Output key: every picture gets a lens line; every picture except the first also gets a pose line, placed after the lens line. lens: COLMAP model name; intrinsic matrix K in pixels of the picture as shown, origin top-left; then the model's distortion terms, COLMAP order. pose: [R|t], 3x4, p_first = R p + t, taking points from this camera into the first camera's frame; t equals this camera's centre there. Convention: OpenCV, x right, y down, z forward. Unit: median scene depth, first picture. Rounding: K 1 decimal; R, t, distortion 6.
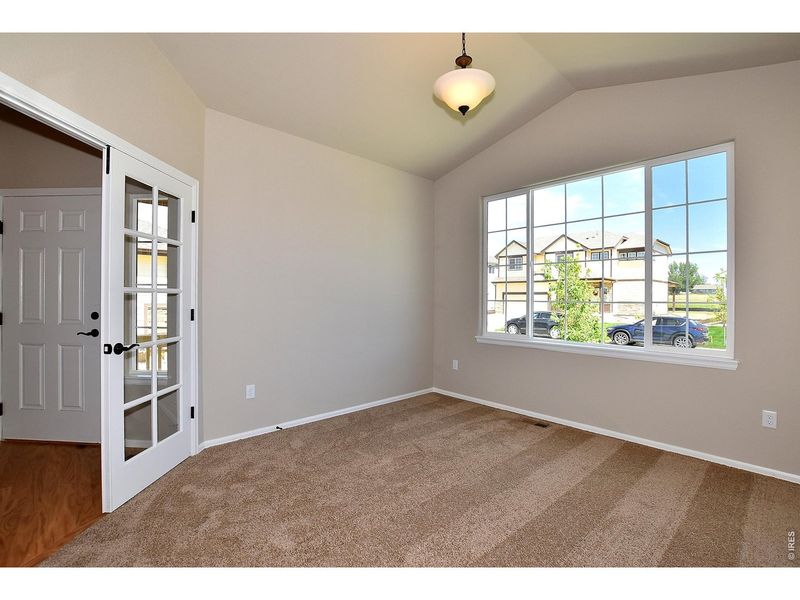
lens RADIAL K [[359.3, 0, 403.1], [0, 359.3, 299.3], [0, 0, 1]] dist [-0.035298, 0.006601]
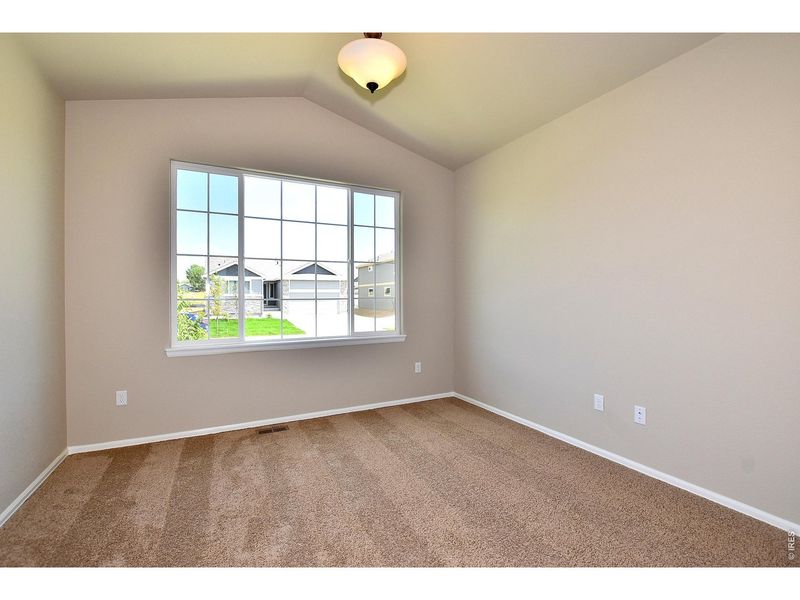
lens RADIAL K [[359.3, 0, 403.1], [0, 359.3, 299.3], [0, 0, 1]] dist [-0.035298, 0.006601]
pose [[0.277631, -0.021911, 0.960438, -0.476544], [0.003768, 0.999757, 0.021719, -0.015779], [-0.960680, -0.002411, 0.277646, 0.460794]]
